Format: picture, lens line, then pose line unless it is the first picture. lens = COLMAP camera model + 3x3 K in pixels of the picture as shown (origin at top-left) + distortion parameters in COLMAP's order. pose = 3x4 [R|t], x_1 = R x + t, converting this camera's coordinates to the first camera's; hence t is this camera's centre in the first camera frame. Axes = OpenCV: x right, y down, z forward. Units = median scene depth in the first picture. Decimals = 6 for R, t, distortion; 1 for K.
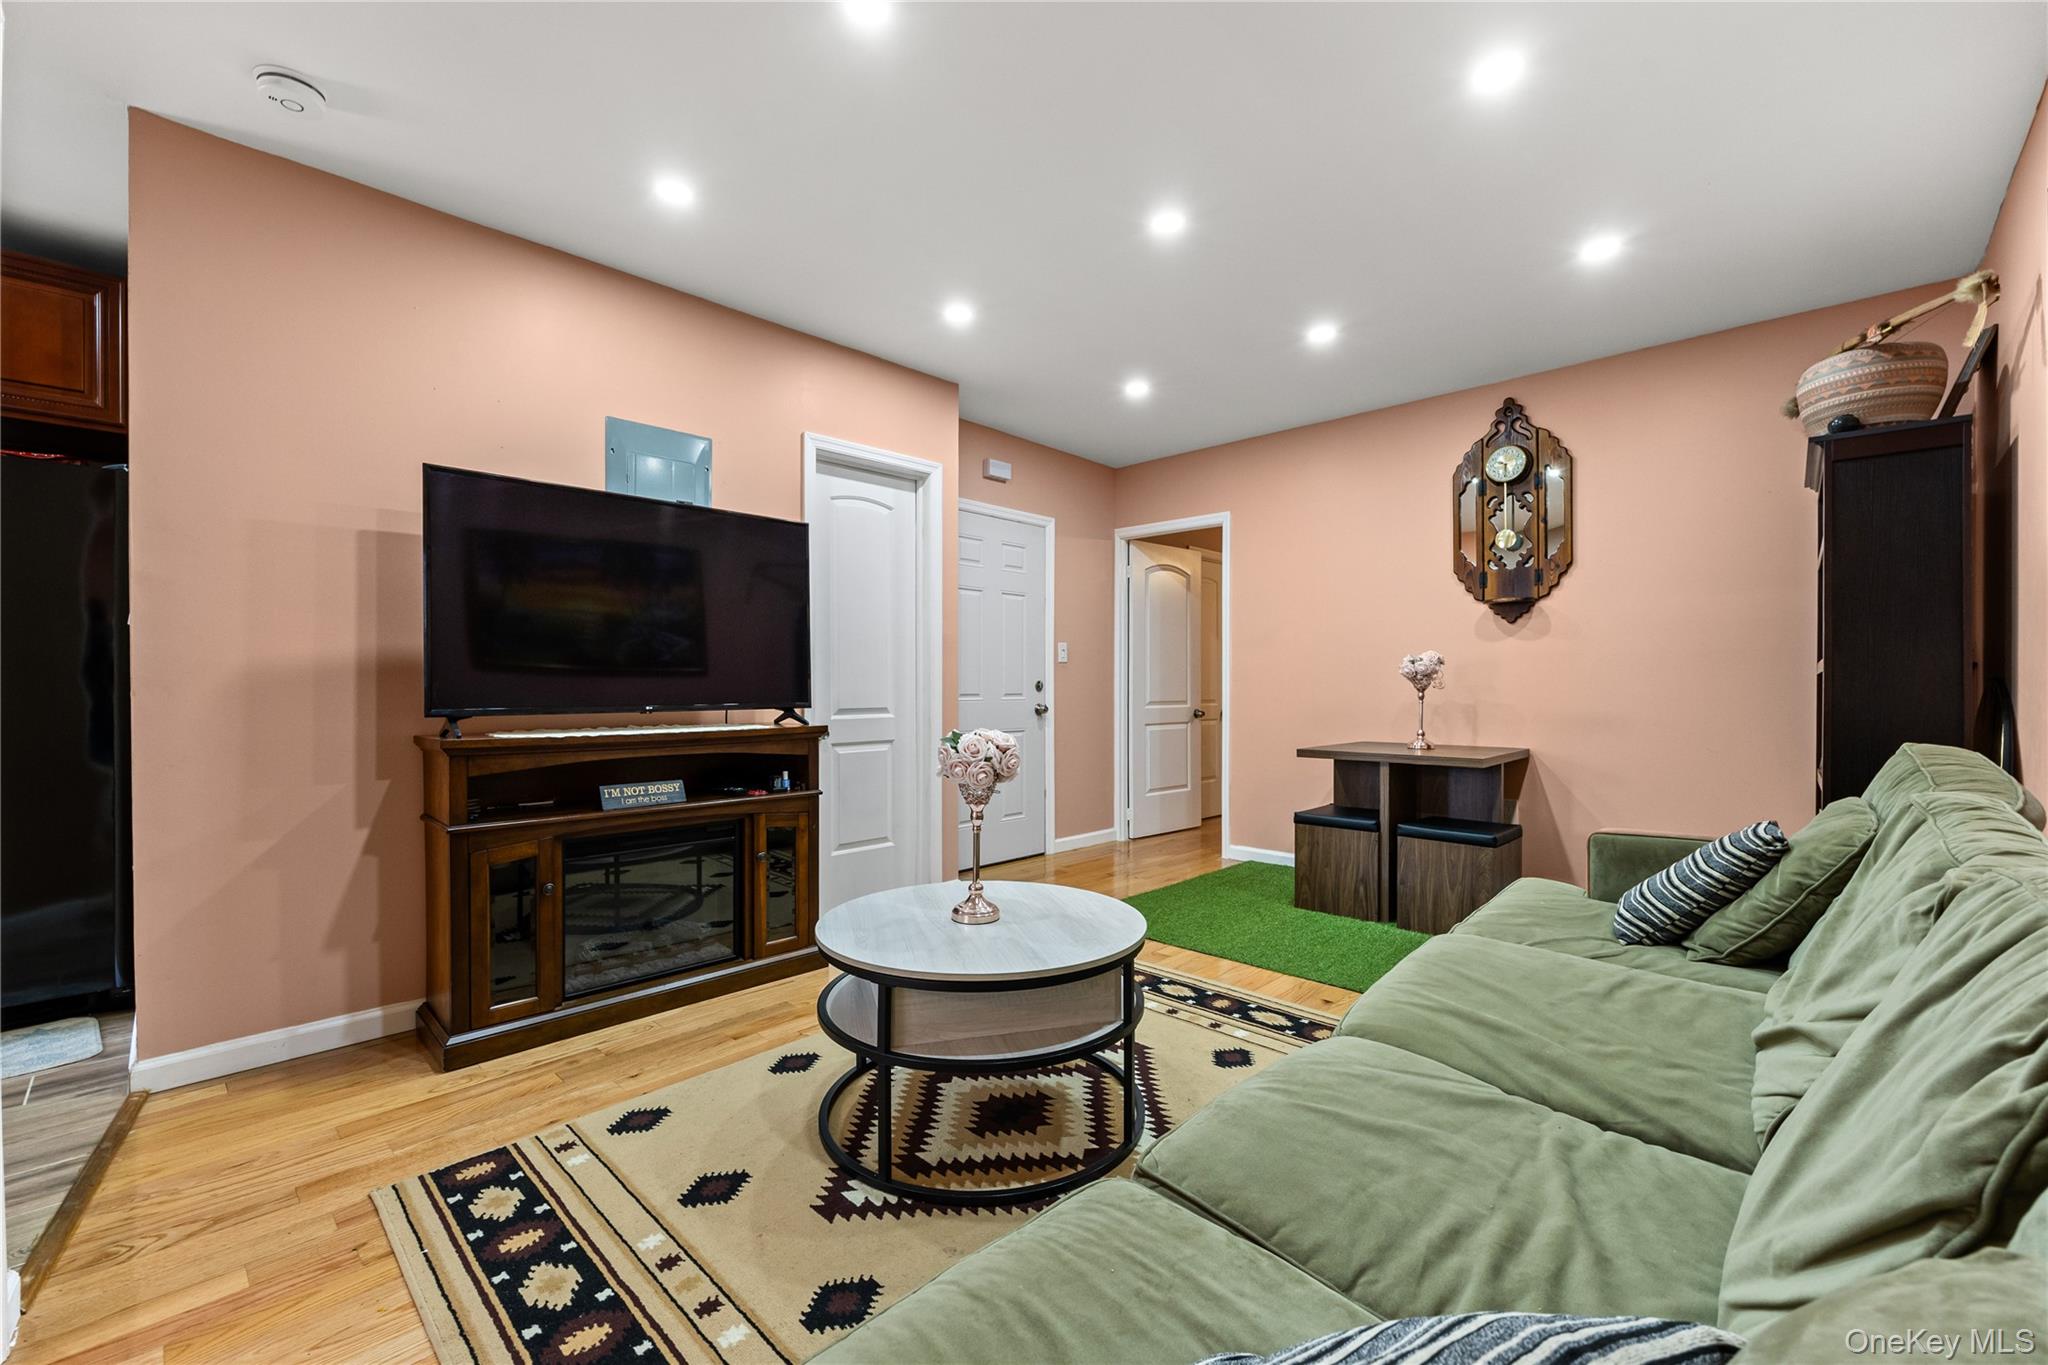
lens RADIAL K [[833.0, 0, 1012.0], [0, 833.0, 685.9], [0, 0, 1]] dist [-0.009711, 0.000128]
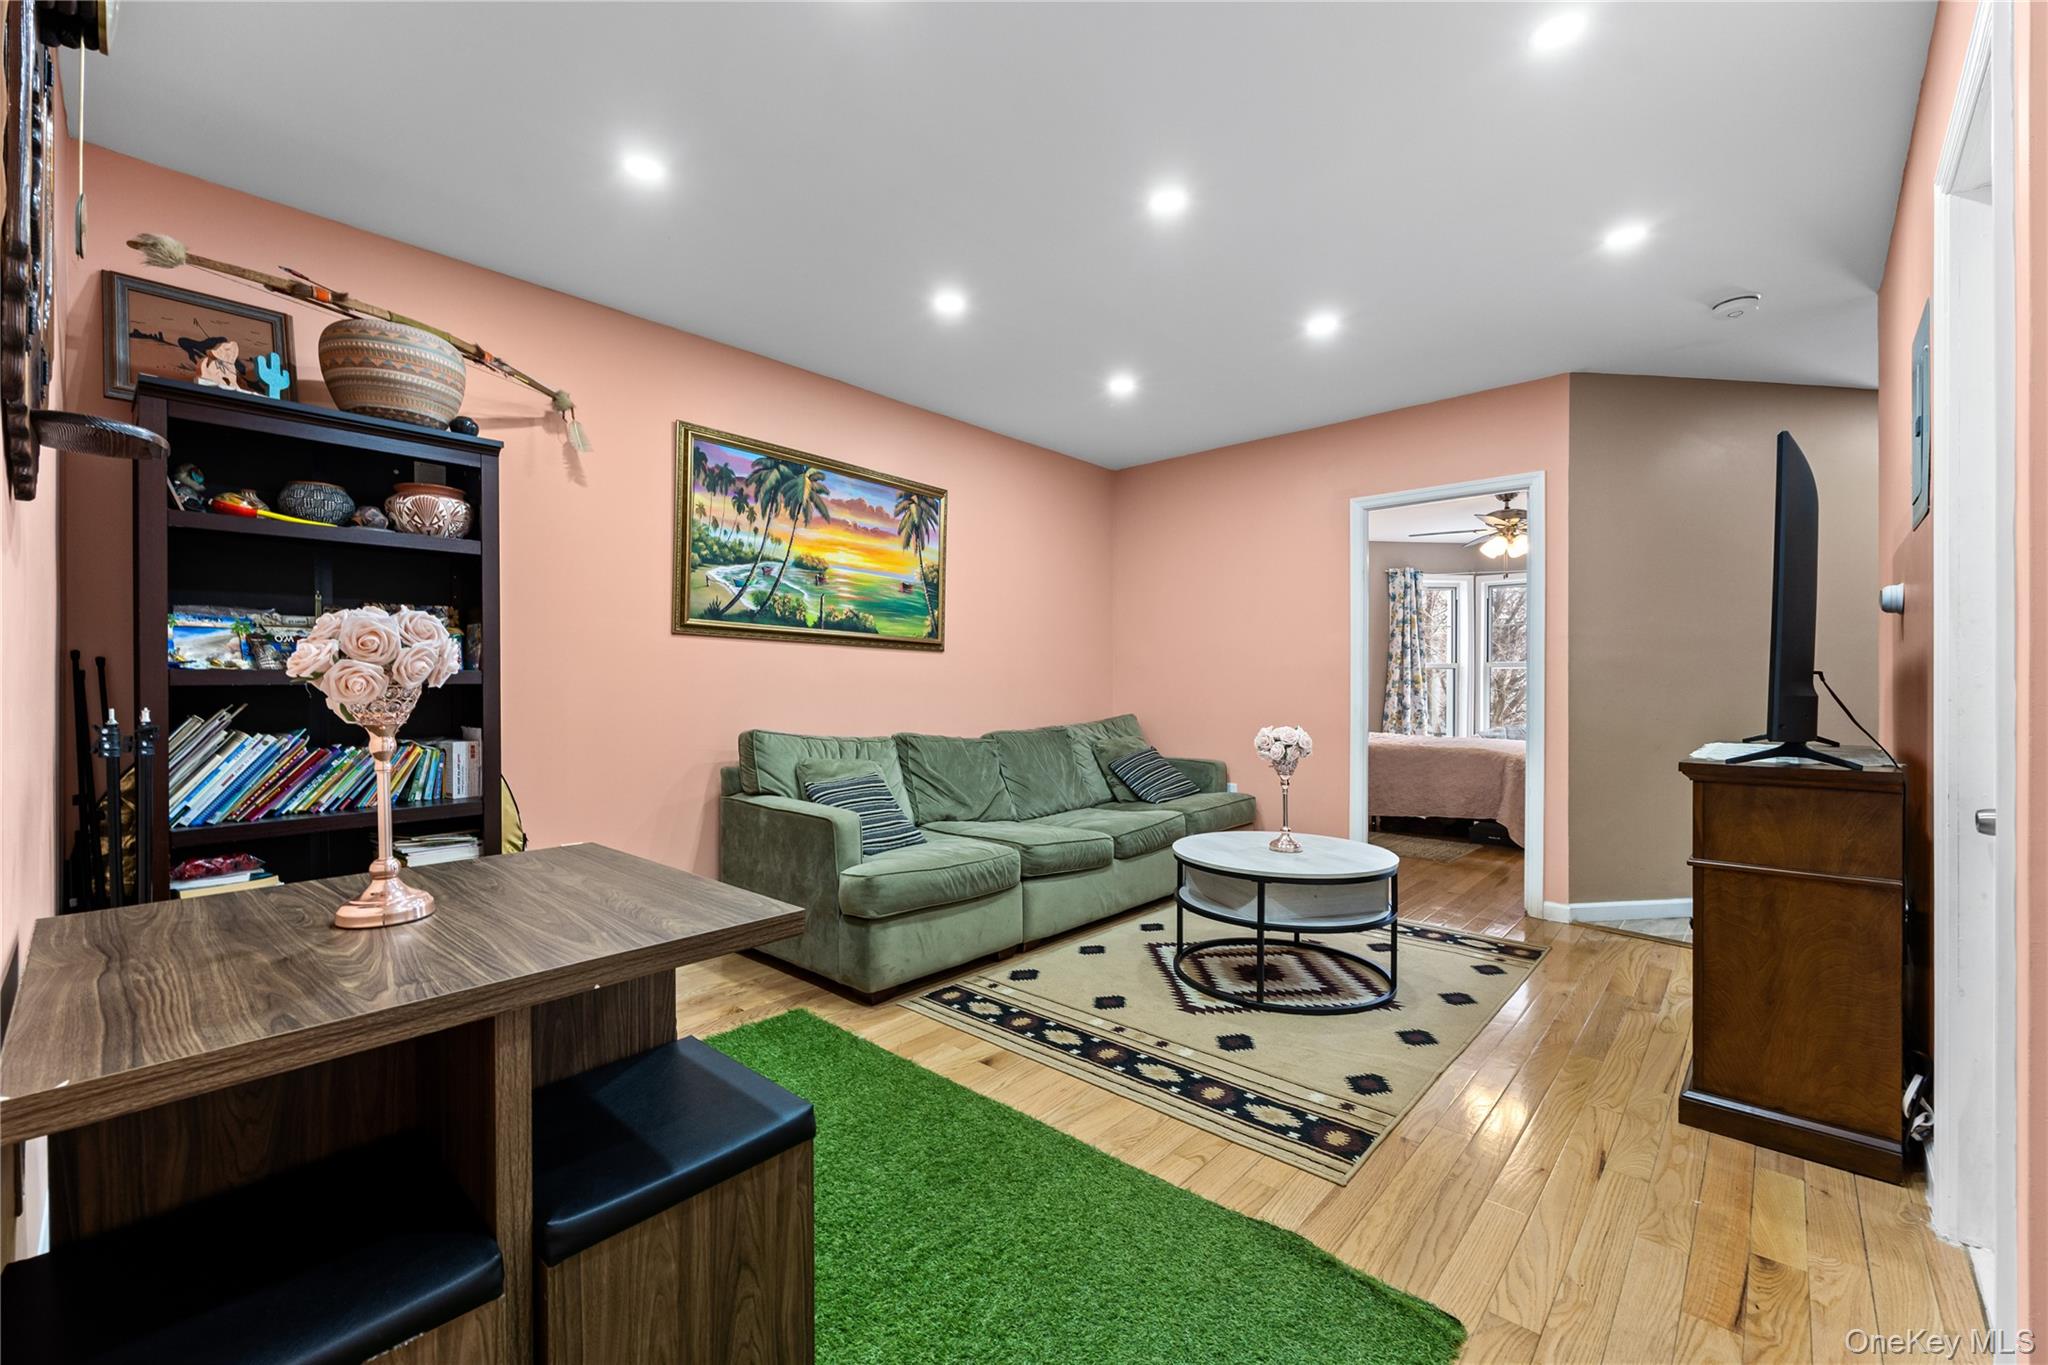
lens RADIAL K [[833.0, 0, 1012.0], [0, 833.0, 685.9], [0, 0, 1]] dist [-0.009711, 0.000128]
pose [[-0.999100, 0.001150, -0.042390, 0.439396], [0.001004, 0.999994, 0.003448, -0.020336], [0.042394, 0.003403, -0.999095, 2.112755]]
